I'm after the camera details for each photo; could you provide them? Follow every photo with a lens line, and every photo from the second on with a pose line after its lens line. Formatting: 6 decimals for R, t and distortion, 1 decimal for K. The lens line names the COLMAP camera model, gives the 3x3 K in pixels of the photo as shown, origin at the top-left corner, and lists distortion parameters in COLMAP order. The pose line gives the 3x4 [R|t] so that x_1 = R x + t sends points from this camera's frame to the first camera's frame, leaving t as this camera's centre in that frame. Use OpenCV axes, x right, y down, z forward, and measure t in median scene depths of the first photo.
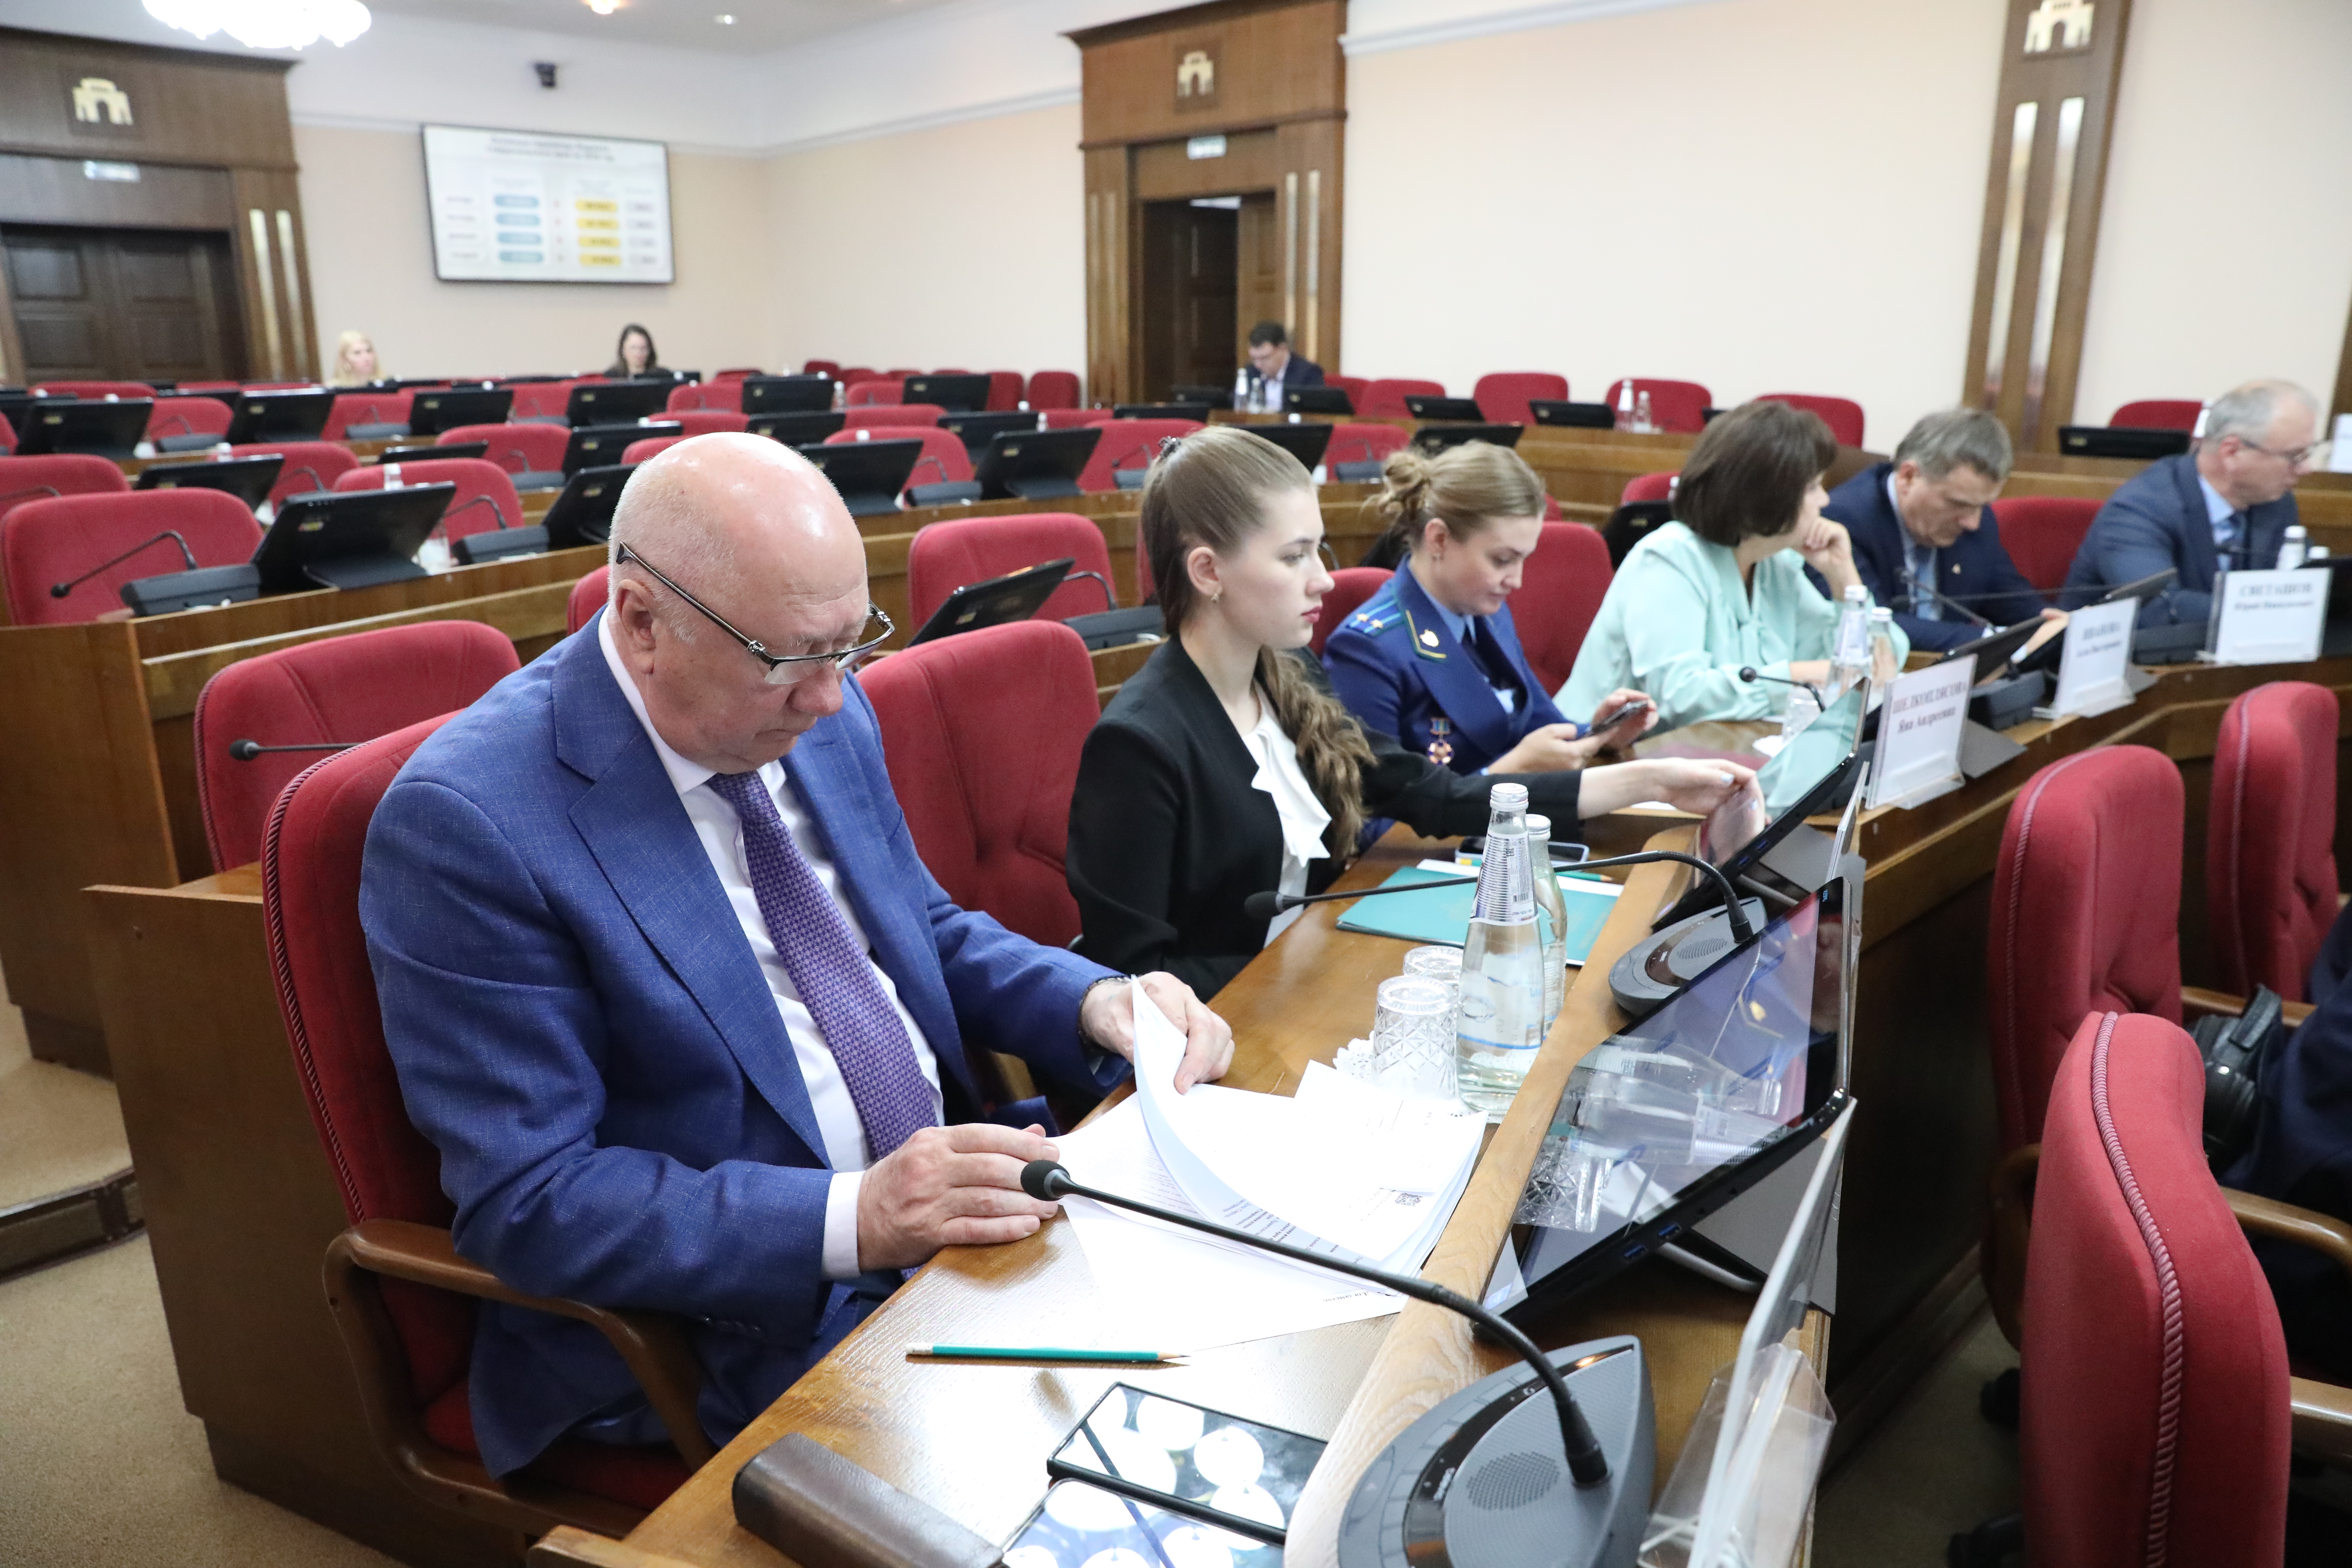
lens RADIAL K [[1612.9, 0, 1176.0], [0, 1612.9, 784.0], [0, 0, 1]] dist [-0.076285, 0.057574]
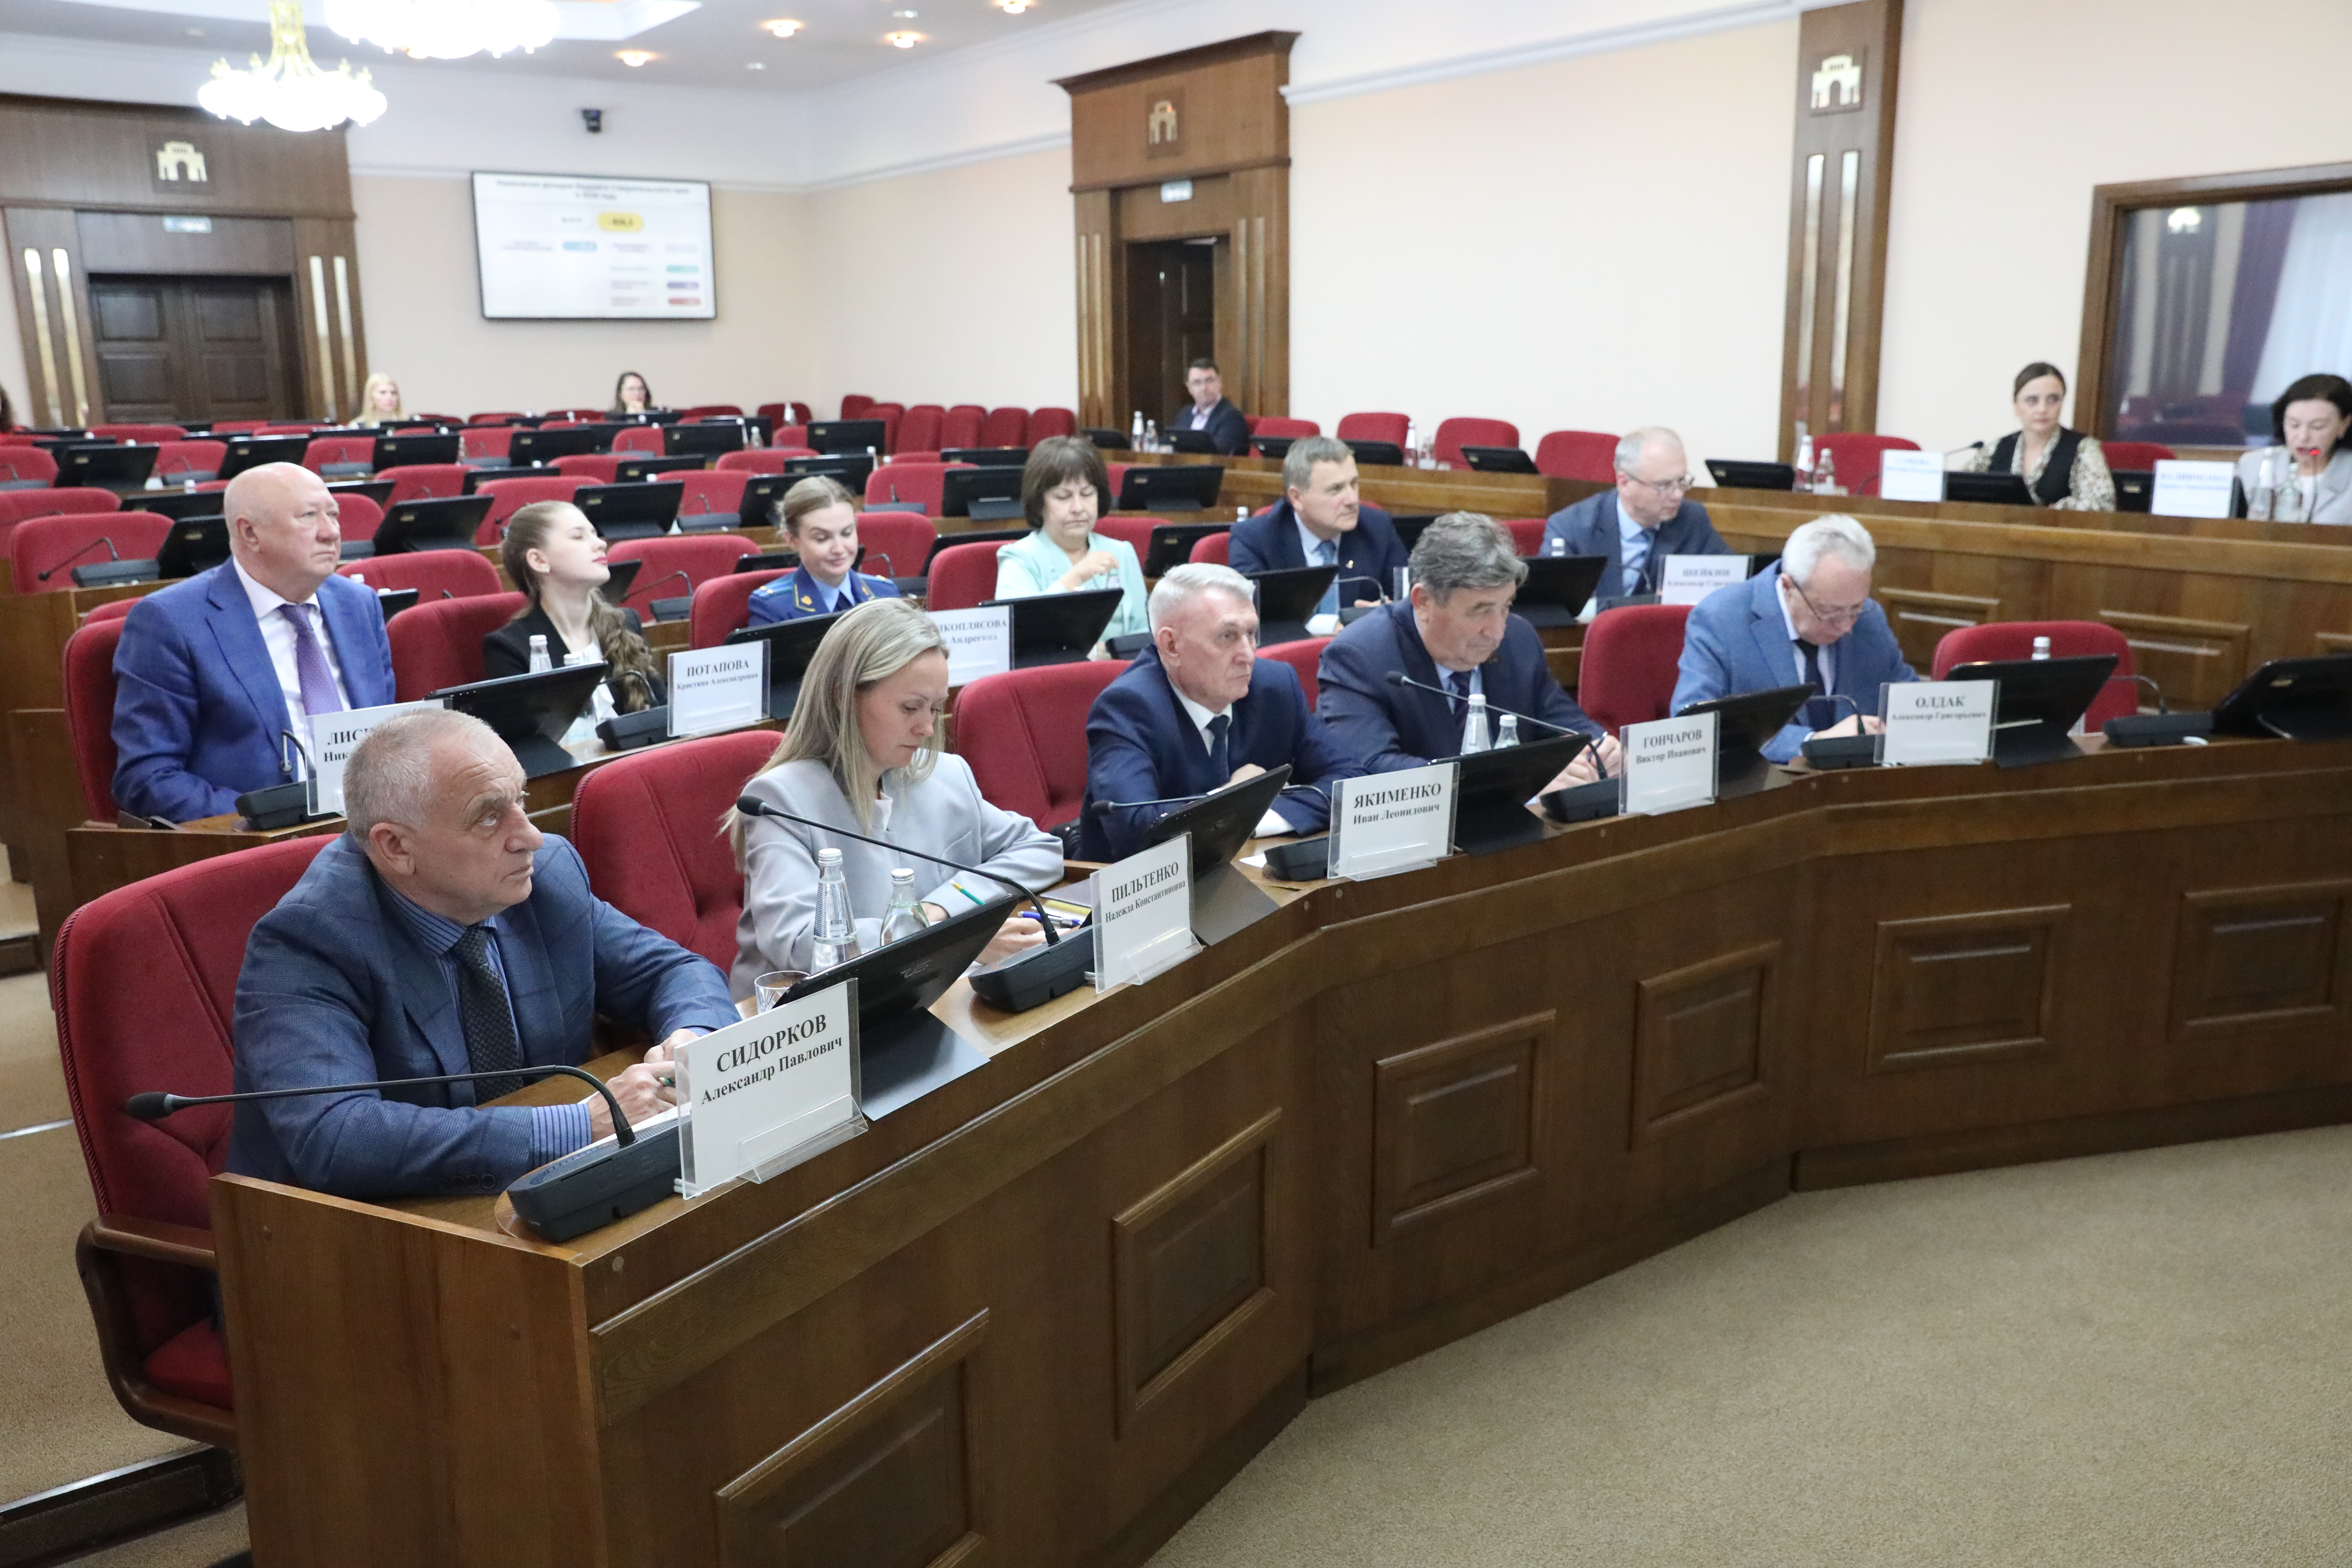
lens RADIAL K [[1949.8, 0, 1176.0], [0, 1949.8, 784.0], [0, 0, 1]] dist [0.002121, 0.007559]
pose [[0.989743, 0.020012, -0.141448, 0.195117], [-0.027133, 0.998450, -0.048597, 0.042108], [0.140257, 0.051936, 0.988752, -0.214592]]
